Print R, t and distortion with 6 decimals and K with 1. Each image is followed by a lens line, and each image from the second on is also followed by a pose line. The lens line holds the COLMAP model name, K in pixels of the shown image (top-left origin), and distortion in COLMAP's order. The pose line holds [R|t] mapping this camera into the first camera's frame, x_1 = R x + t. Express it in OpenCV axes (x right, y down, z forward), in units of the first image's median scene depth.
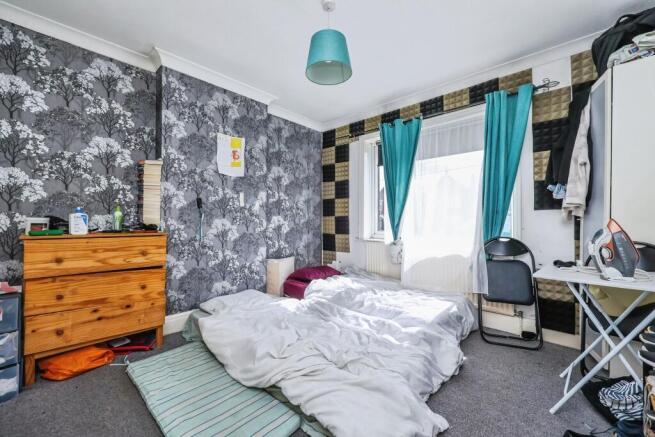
lens RADIAL K [[262.1, 0, 329.4], [0, 262.1, 221.8], [0, 0, 1]] dist [-0.000175, 0.000248]
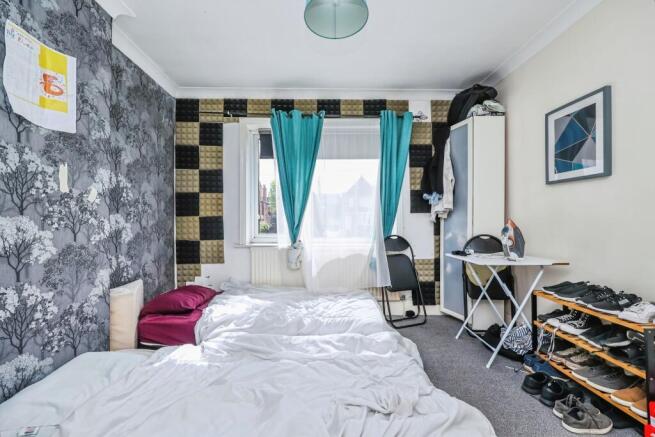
lens RADIAL K [[262.1, 0, 329.4], [0, 262.1, 221.8], [0, 0, 1]] dist [-0.000175, 0.000248]
pose [[0.728795, 0.000958, 0.684731, -0.296958], [0.006917, 0.999938, -0.008761, 0.004876], [-0.684697, 0.011122, 0.728743, 0.281783]]
